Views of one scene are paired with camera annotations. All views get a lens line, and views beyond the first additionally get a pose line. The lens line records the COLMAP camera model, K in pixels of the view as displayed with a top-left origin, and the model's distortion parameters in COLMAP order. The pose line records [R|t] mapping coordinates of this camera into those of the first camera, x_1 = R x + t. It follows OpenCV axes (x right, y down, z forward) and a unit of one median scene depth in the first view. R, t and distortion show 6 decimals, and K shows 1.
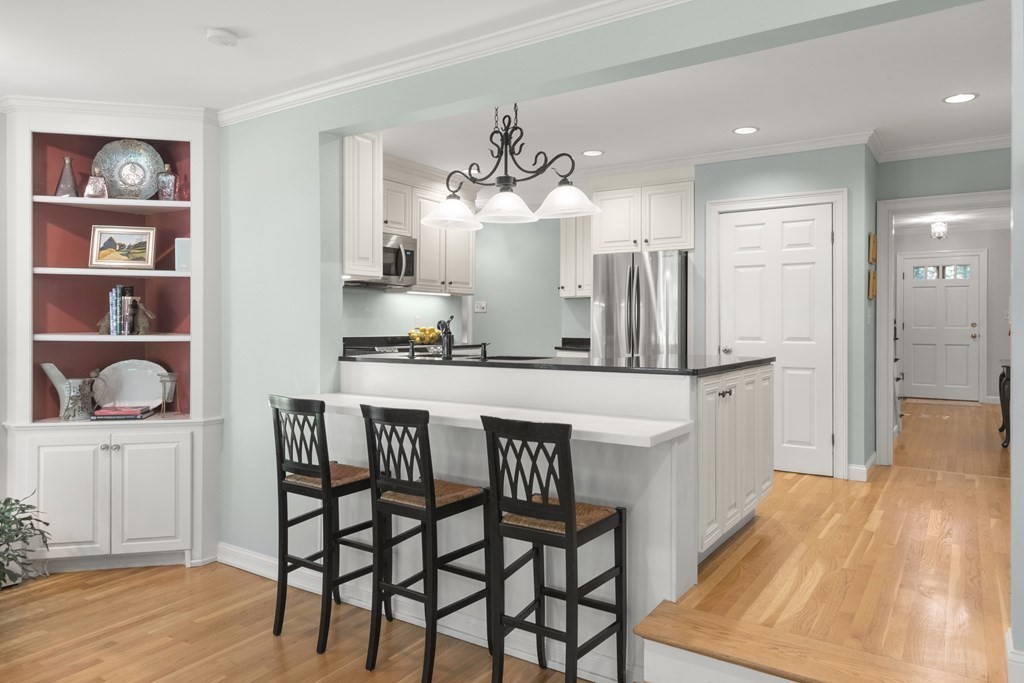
lens RADIAL K [[689.8, 0, 512.8], [0, 689.8, 325.0], [0, 0, 1]] dist [0.007475, 0.001528]
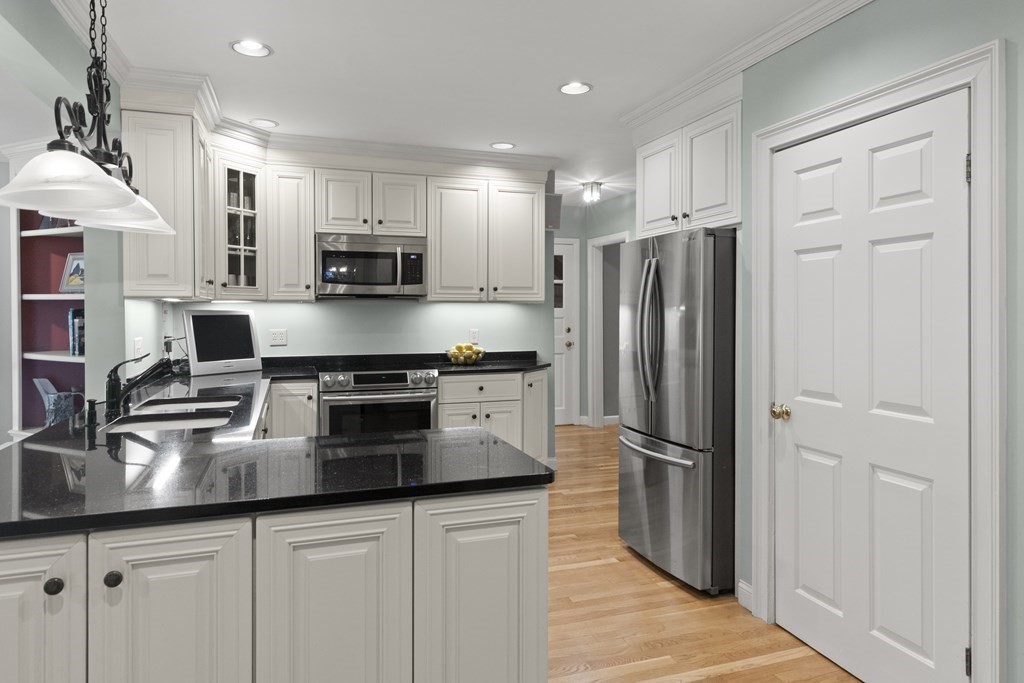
lens RADIAL K [[634.4, 0, 512.2], [0, 634.4, 319.2], [0, 0, 1]] dist [-0.003888, -0.000669]
pose [[0.799041, 0.004912, -0.601257, 0.545315], [0.001253, 0.999951, 0.009834, -0.048842], [0.601276, -0.008611, 0.798995, 0.620445]]
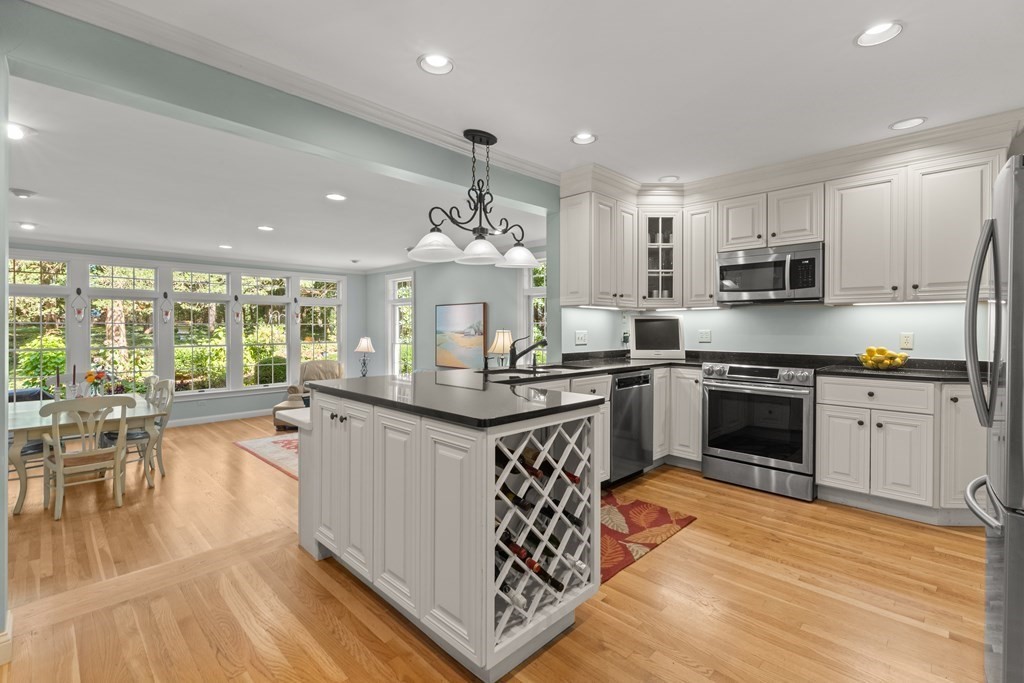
lens RADIAL K [[462.8, 0, 515.9], [0, 462.8, 328.8], [0, 0, 1]] dist [0.000228, 0.000304]
pose [[-0.190766, 0.002192, -0.981633, 0.674163], [-0.002286, 0.999994, 0.002678, -0.026144], [0.981633, 0.002755, -0.190759, 1.011737]]
